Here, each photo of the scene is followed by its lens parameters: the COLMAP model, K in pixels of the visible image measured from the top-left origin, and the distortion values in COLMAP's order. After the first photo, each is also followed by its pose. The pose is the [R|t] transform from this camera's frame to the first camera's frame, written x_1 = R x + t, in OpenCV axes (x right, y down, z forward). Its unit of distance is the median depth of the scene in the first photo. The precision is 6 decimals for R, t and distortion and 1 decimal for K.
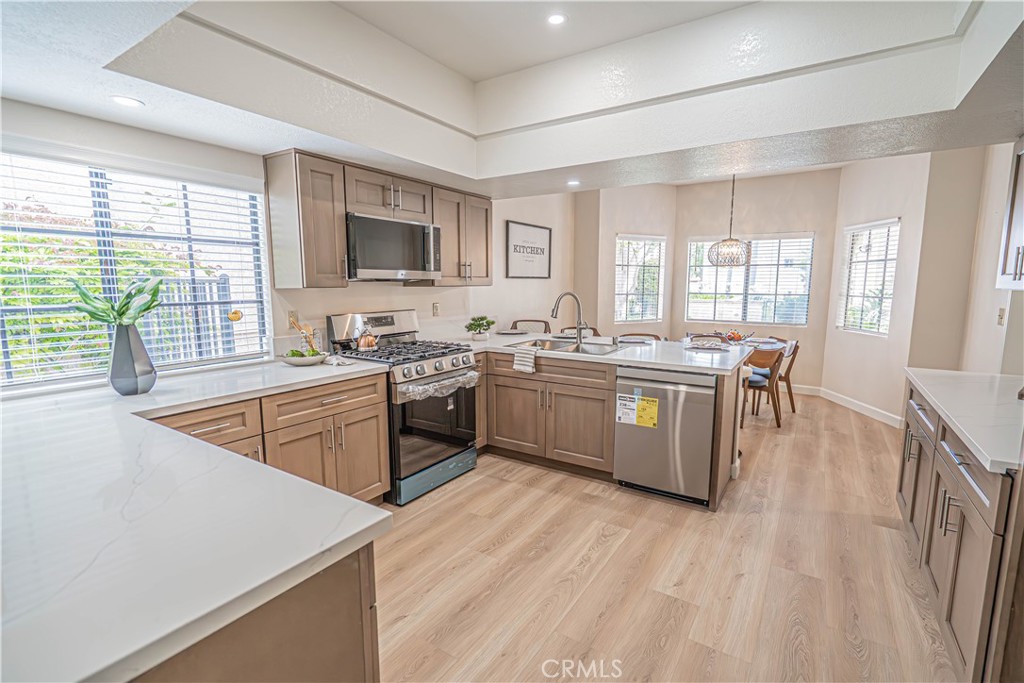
lens RADIAL K [[470.8, 0, 517.8], [0, 470.8, 344.8], [0, 0, 1]] dist [0.000113, 0.000519]
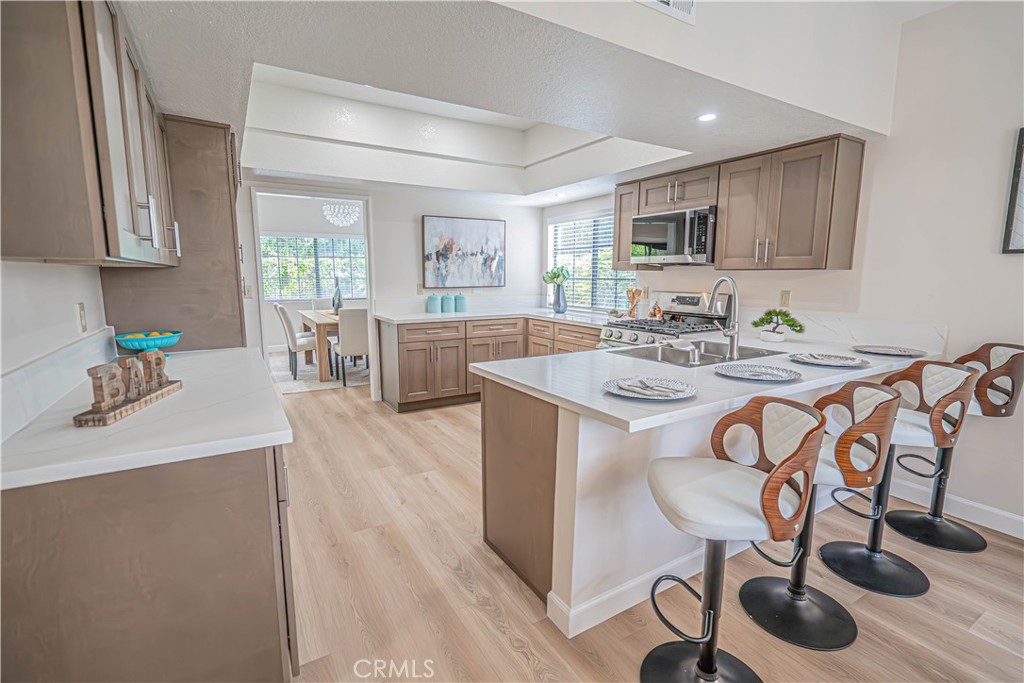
lens RADIAL K [[467.8, 0, 513.1], [0, 467.8, 345.3], [0, 0, 1]] dist [-0.005505, 0.001053]
pose [[-0.436978, 0.133800, -0.889465, 0.978138], [-0.120932, 0.971156, 0.205501, -0.135529], [0.891305, 0.197364, -0.408194, 1.189524]]
